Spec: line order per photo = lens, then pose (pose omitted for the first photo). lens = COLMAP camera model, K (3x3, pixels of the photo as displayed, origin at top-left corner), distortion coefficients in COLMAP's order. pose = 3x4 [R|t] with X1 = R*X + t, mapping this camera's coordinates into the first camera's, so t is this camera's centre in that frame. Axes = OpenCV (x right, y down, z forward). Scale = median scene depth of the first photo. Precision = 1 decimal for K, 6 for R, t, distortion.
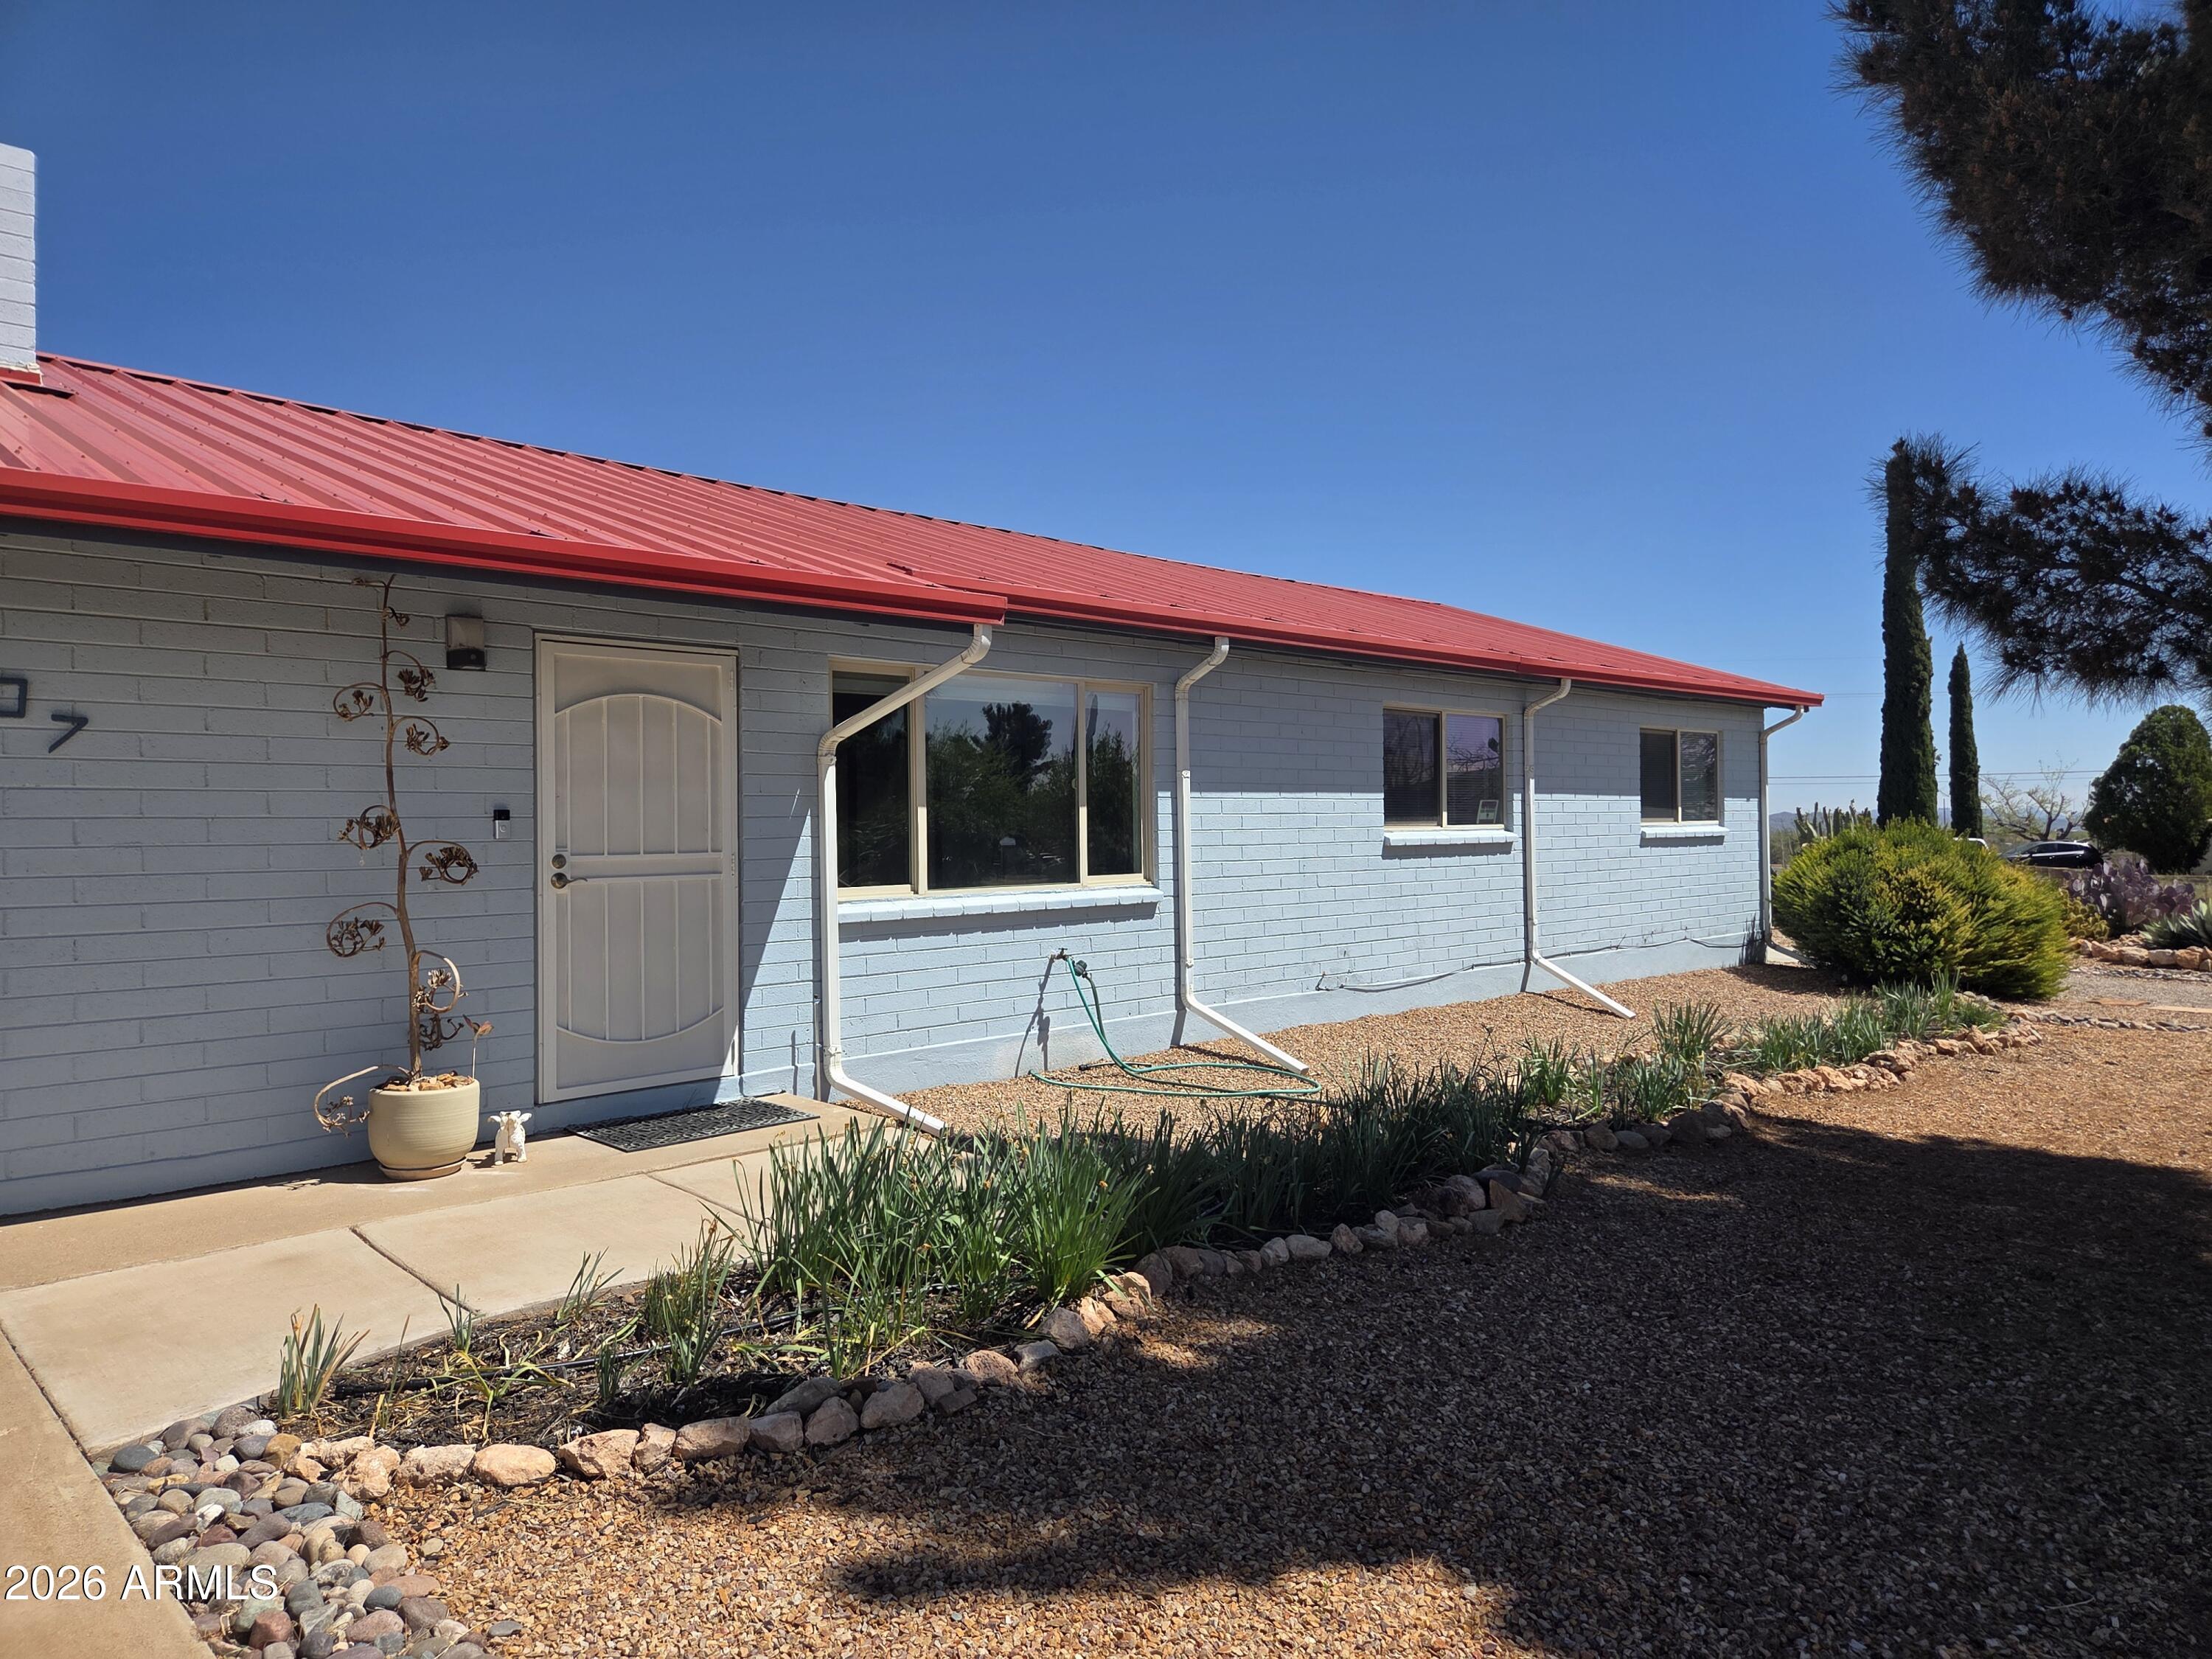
lens RADIAL K [[1483.2, 0, 1119.8], [0, 1483.2, 817.0], [0, 0, 1]] dist [0.094081, -0.087736]
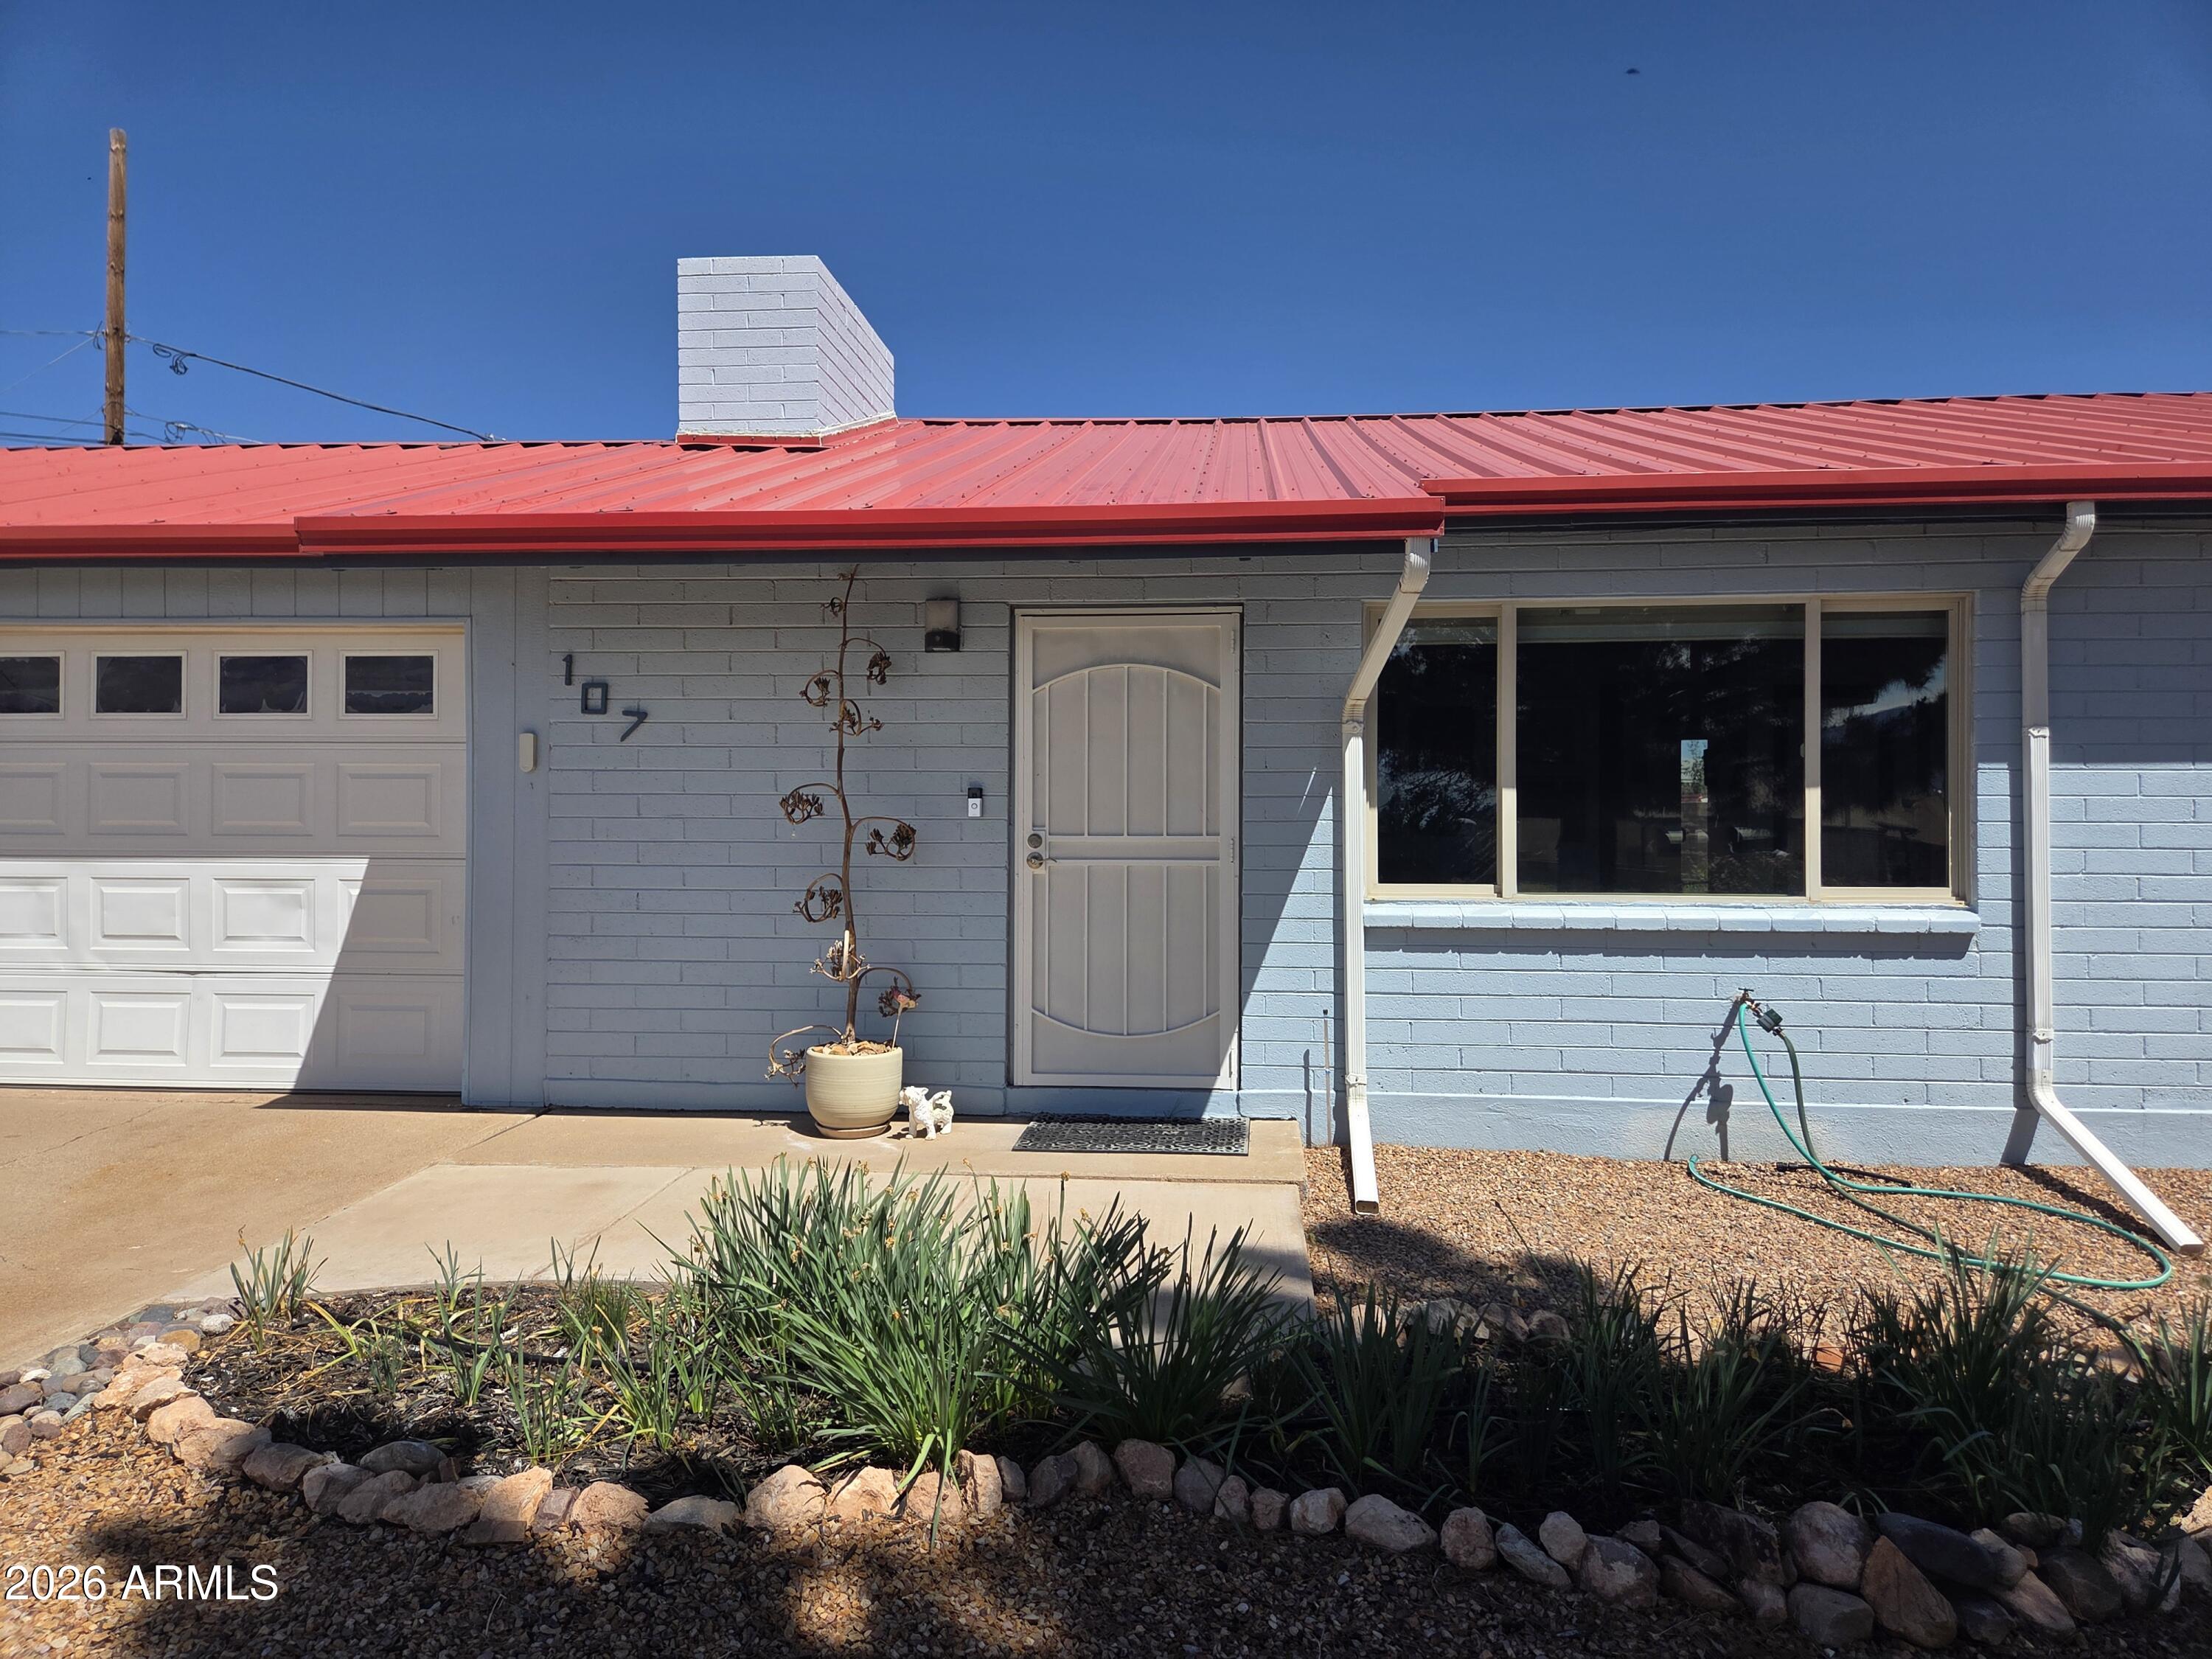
lens RADIAL K [[1491.1, 0, 1123.6], [0, 1491.1, 803.2], [0, 0, 1]] dist [0.102126, -0.093541]
pose [[0.642373, 0.007807, -0.766353, 0.364437], [-0.005198, 0.999969, 0.005831, -0.000680], [0.766375, 0.000238, 0.642394, 0.374853]]
